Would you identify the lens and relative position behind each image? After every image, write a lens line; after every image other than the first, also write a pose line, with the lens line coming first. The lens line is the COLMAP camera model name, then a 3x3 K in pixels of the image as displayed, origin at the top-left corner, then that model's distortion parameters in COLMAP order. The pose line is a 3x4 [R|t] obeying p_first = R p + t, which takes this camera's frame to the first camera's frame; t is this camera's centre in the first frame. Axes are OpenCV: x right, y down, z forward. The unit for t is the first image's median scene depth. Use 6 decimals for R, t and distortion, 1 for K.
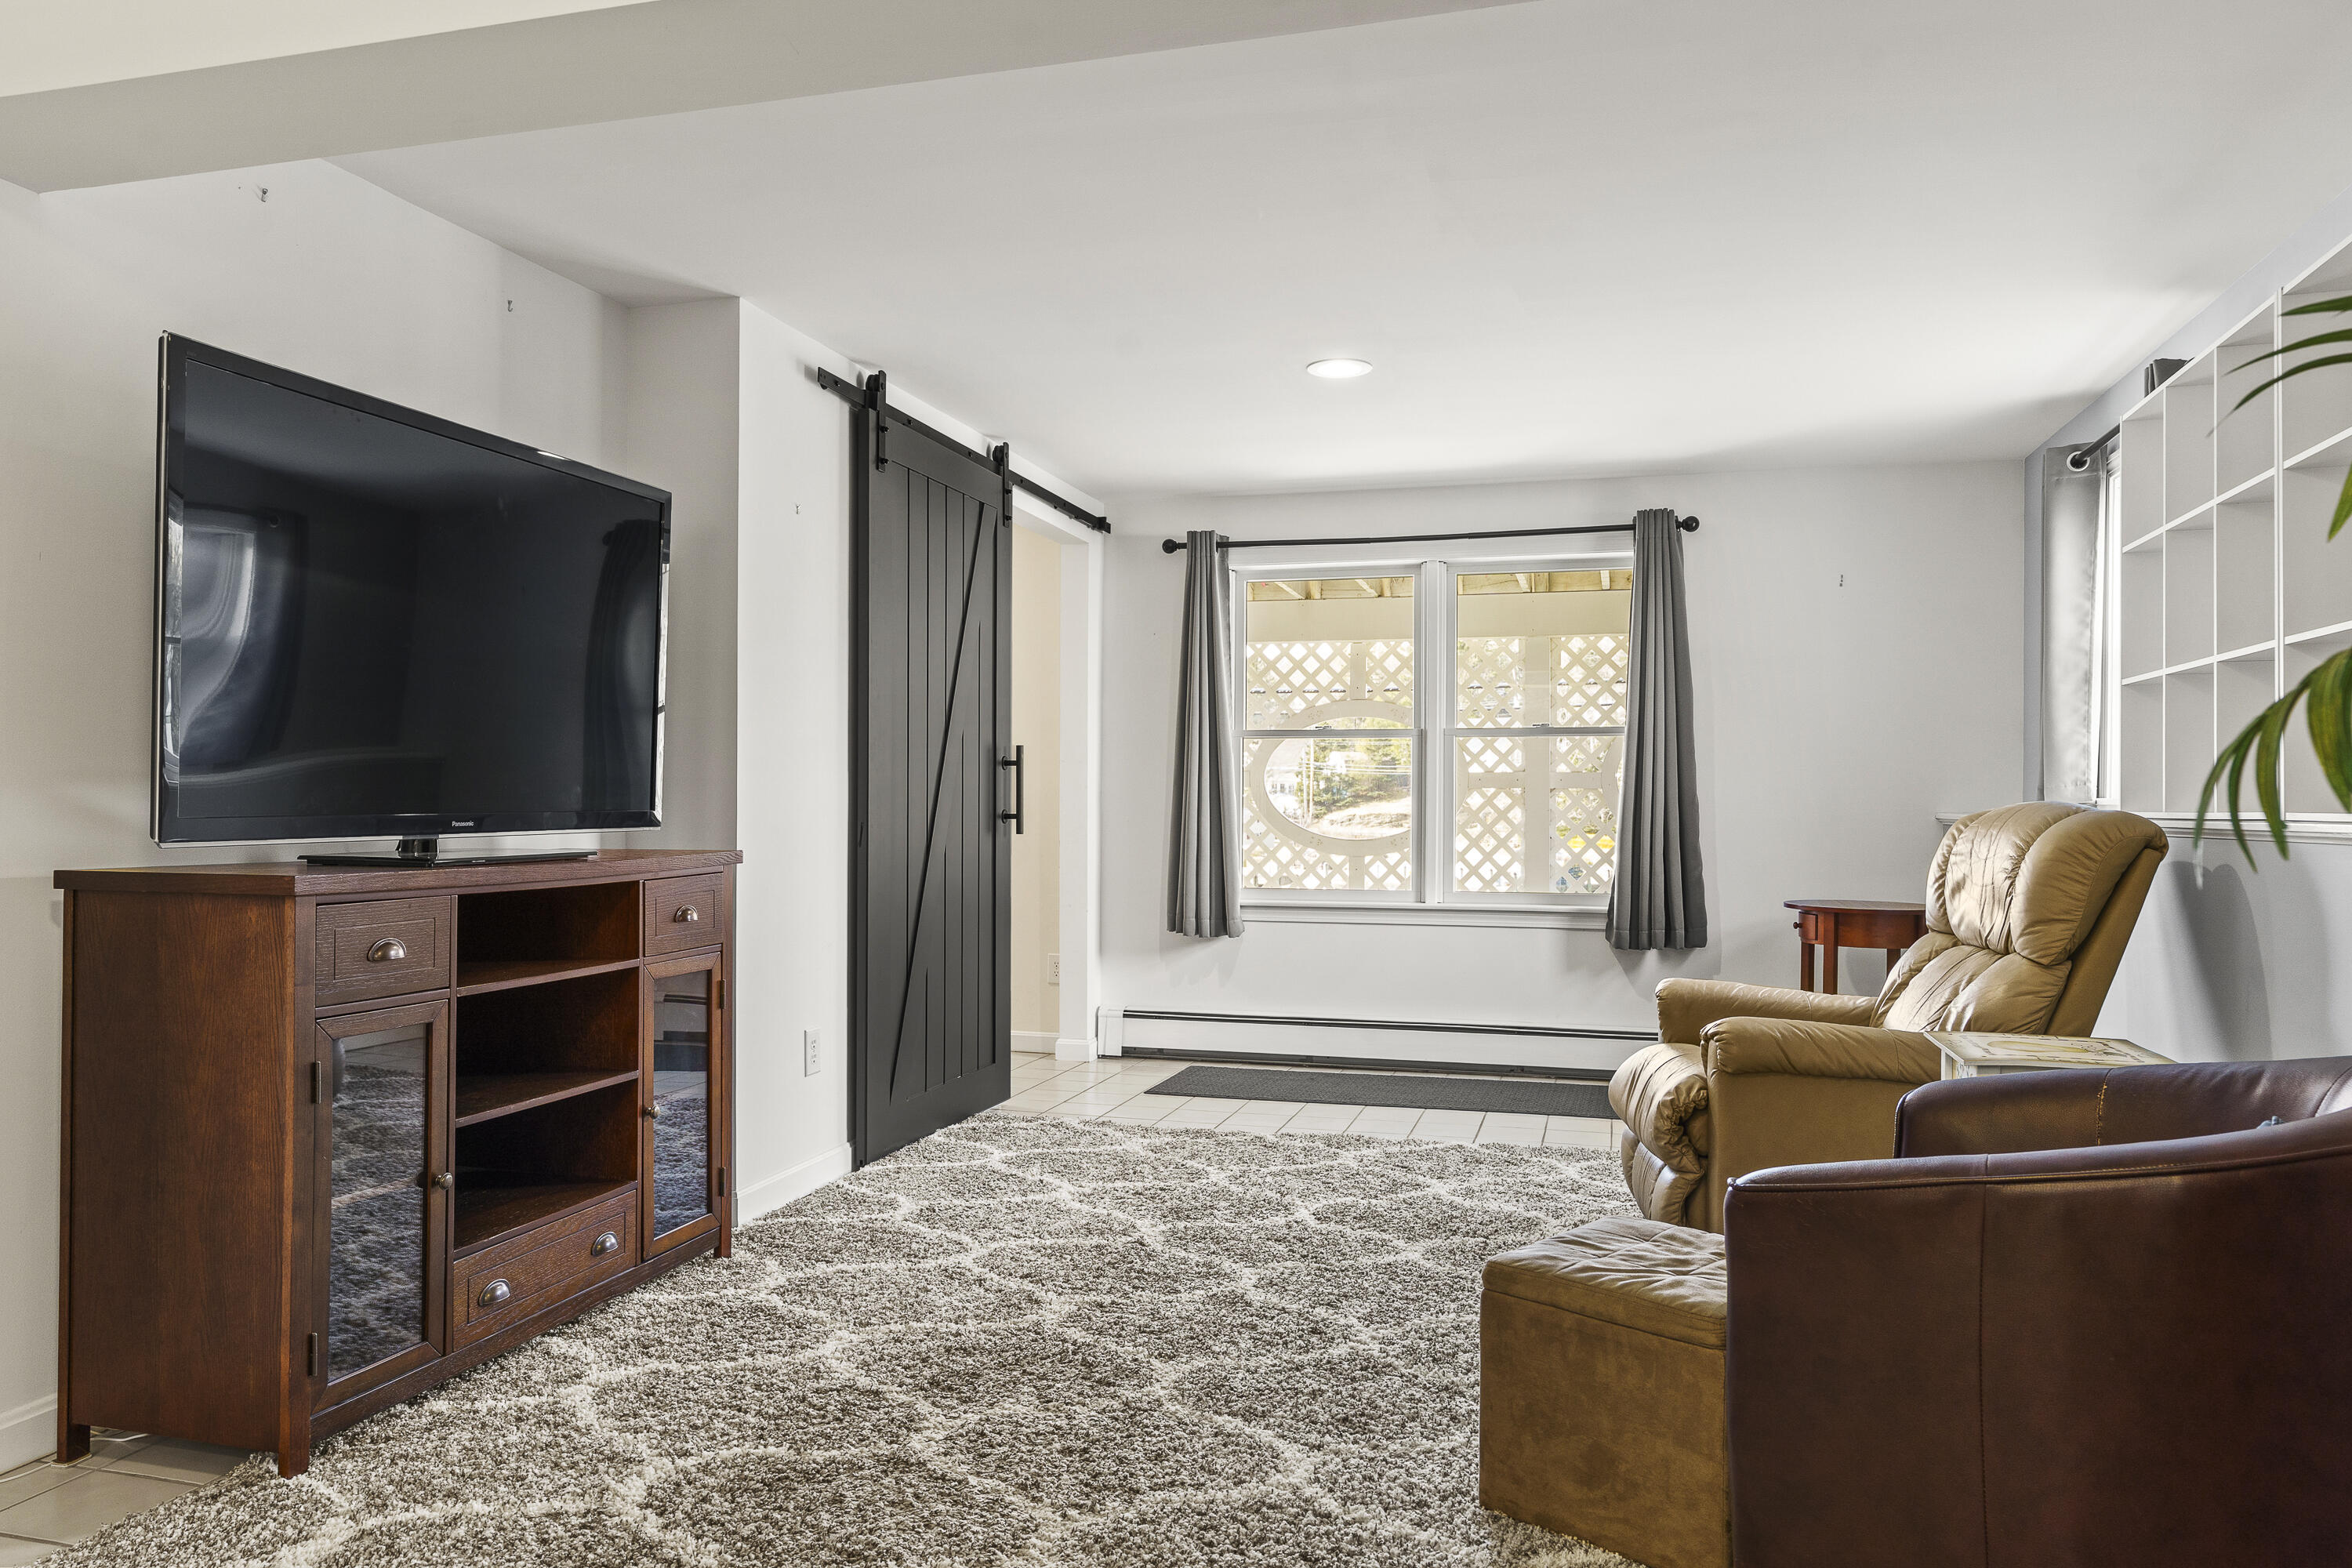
lens RADIAL K [[1560.9, 0, 1181.2], [0, 1560.9, 800.8], [0, 0, 1]] dist [0.002653, 0.001767]
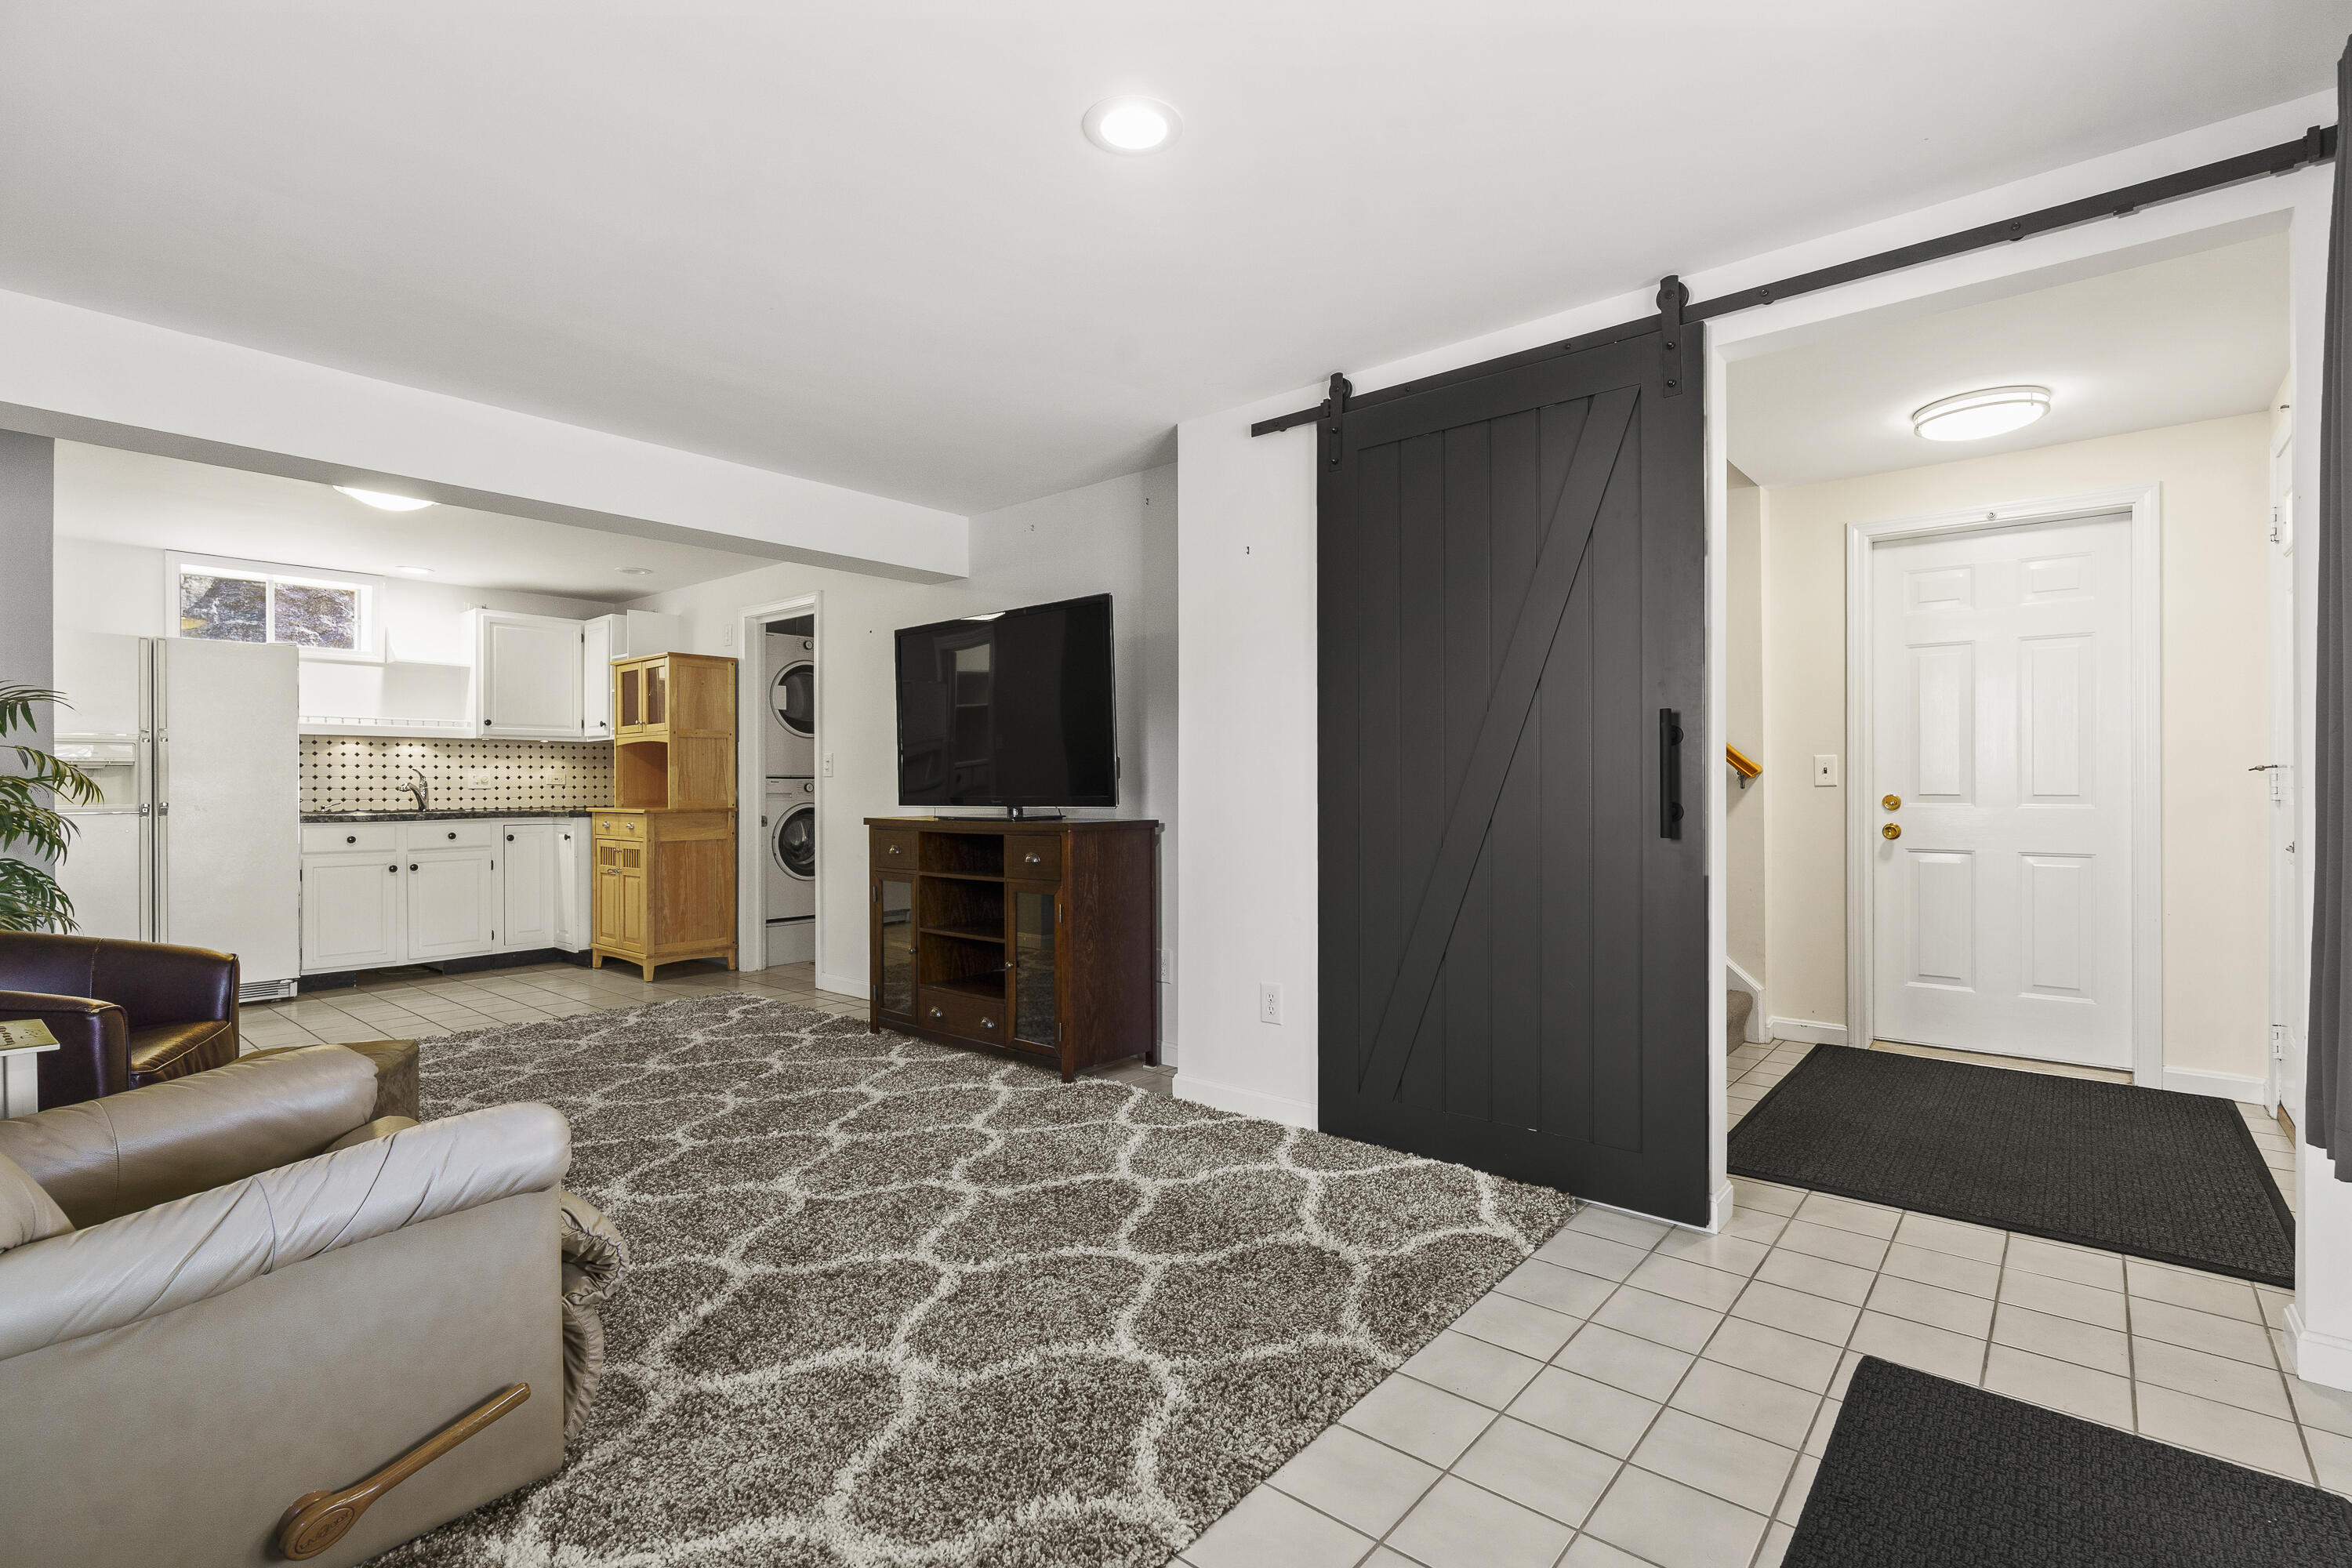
lens RADIAL K [[1084.7, 0, 1176.0], [0, 1084.7, 784.0], [0, 0, 1]] dist [-0.003182, -0.000161]
pose [[-0.419447, -0.006099, -0.907759, 0.699962], [0.002804, 0.999964, -0.008014, 0.003060], [0.907776, -0.005906, -0.419415, 1.675255]]
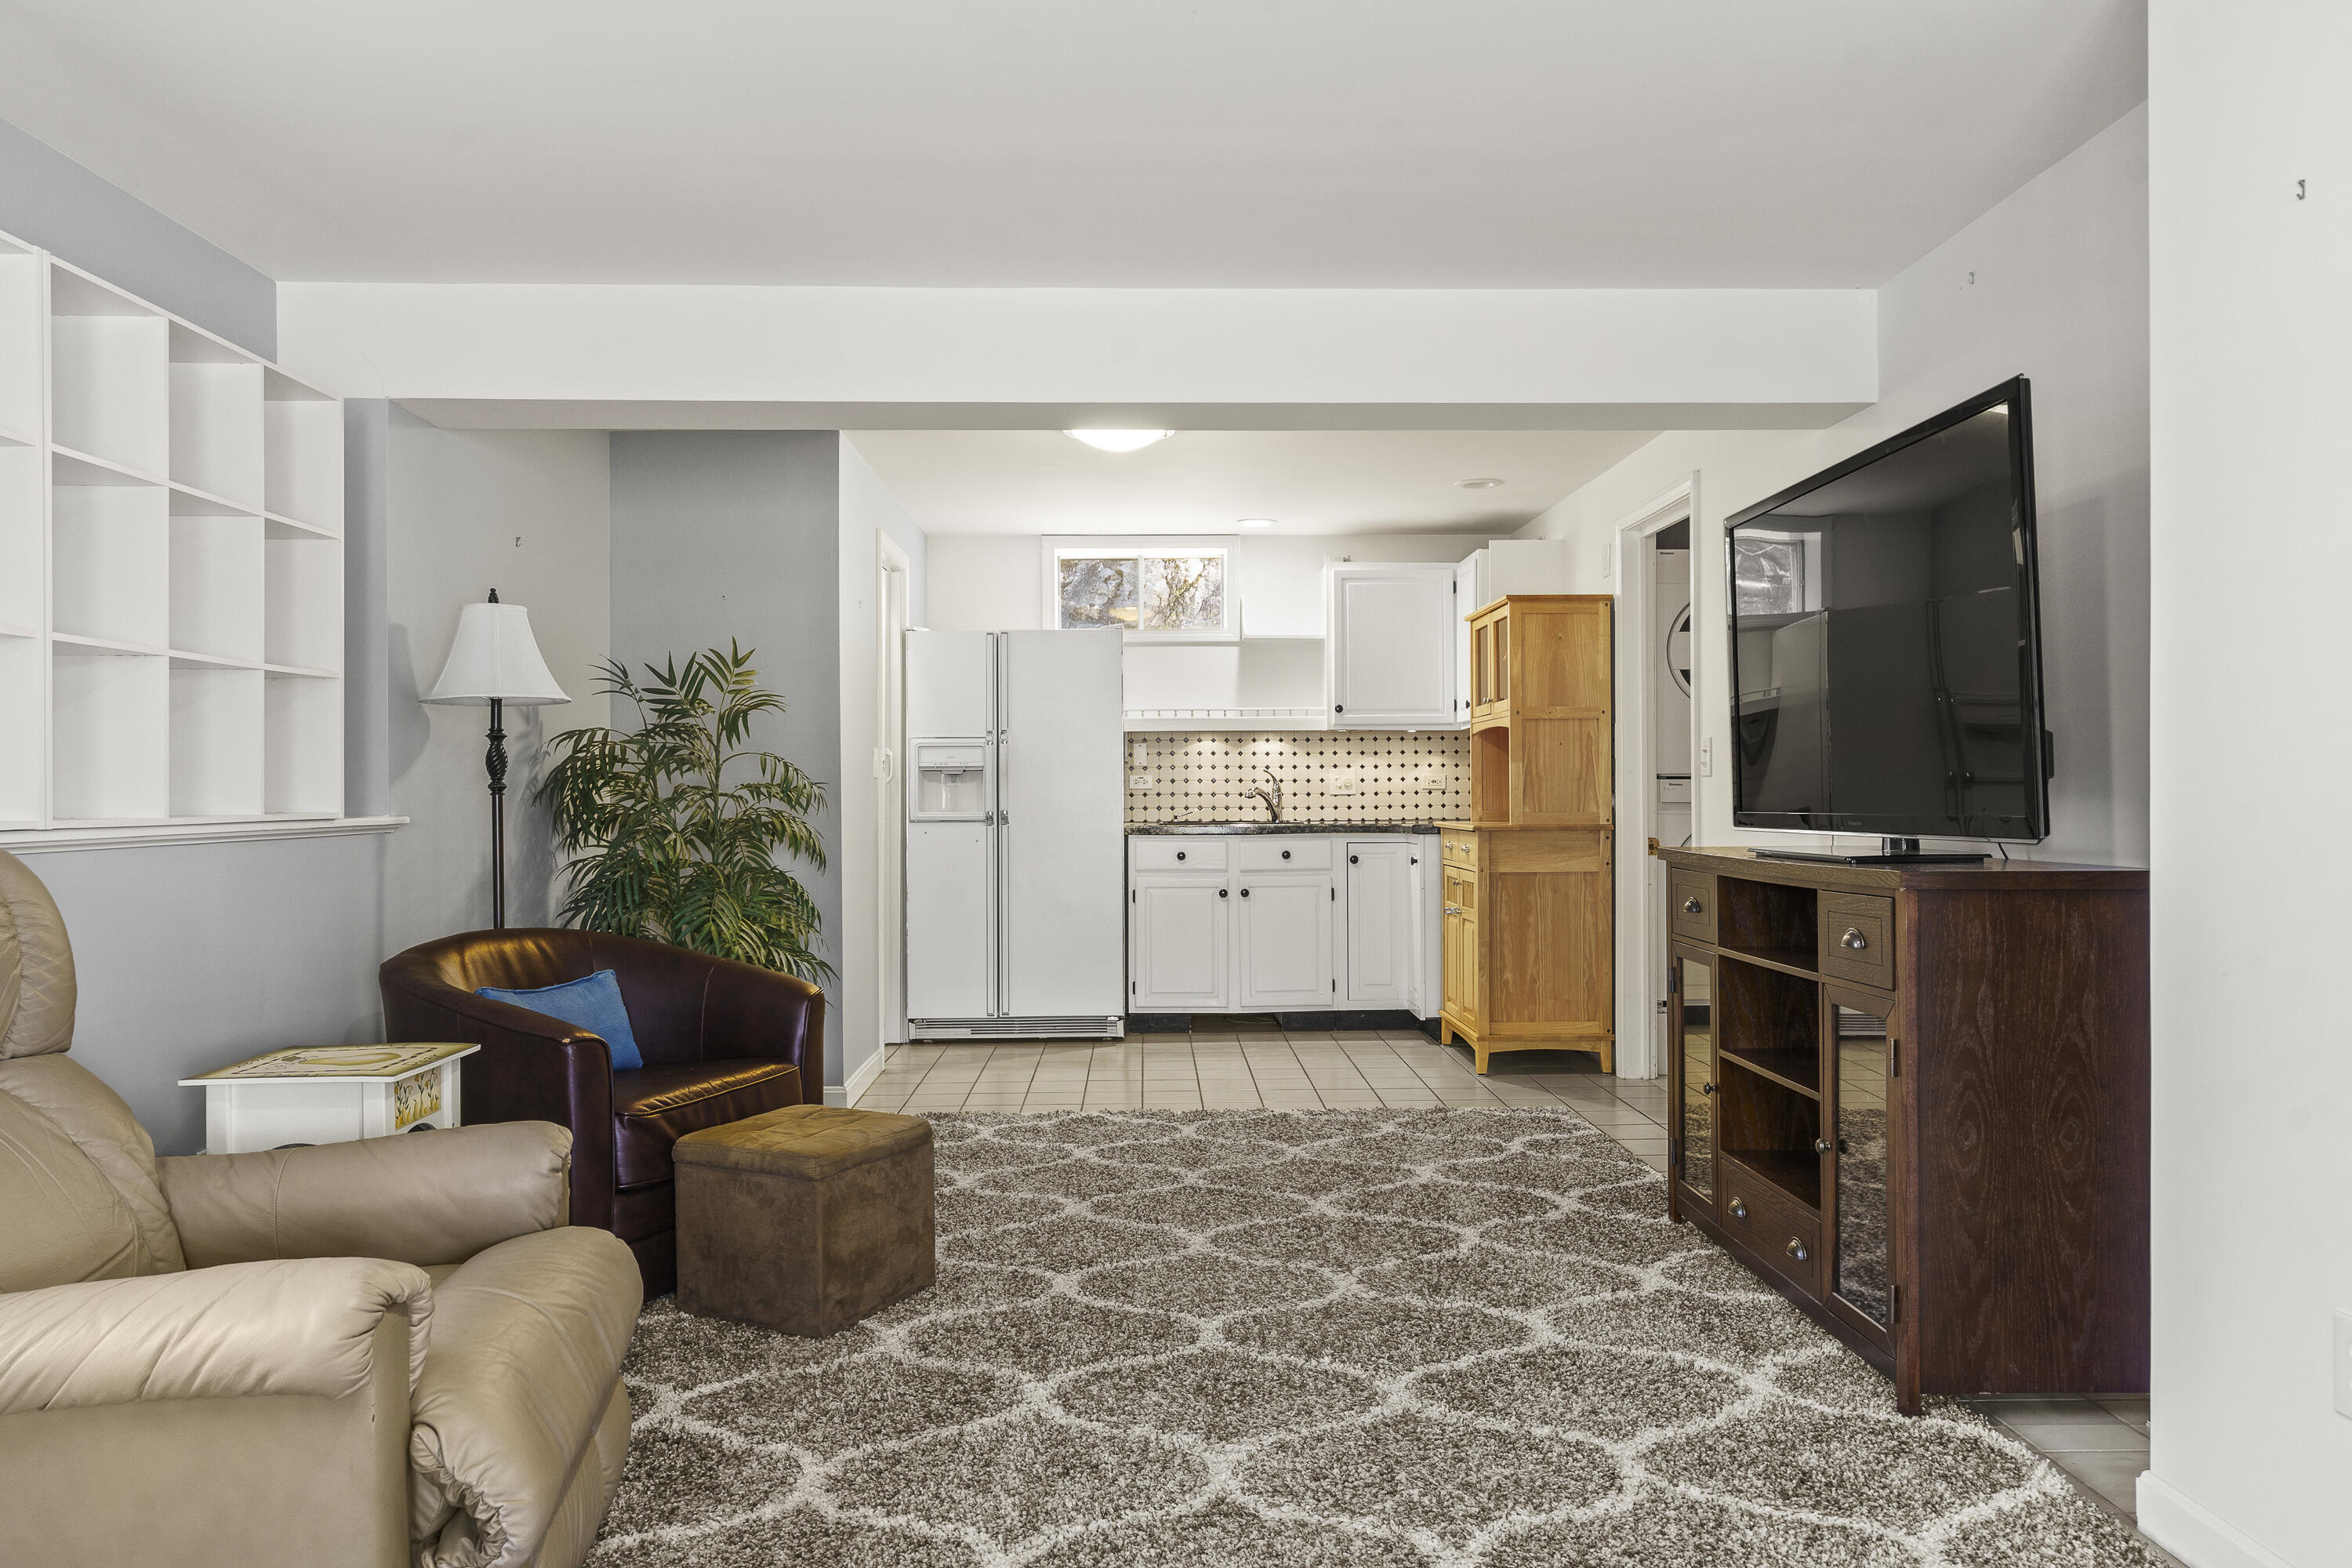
lens RADIAL K [[1560.9, 0, 1181.2], [0, 1560.9, 800.8], [0, 0, 1]] dist [0.002653, 0.001767]
pose [[-0.957107, -0.000296, -0.289734, 0.277959], [-0.000737, 0.999999, 0.001415, -0.002191], [0.289733, 0.001568, -0.957106, 1.740347]]
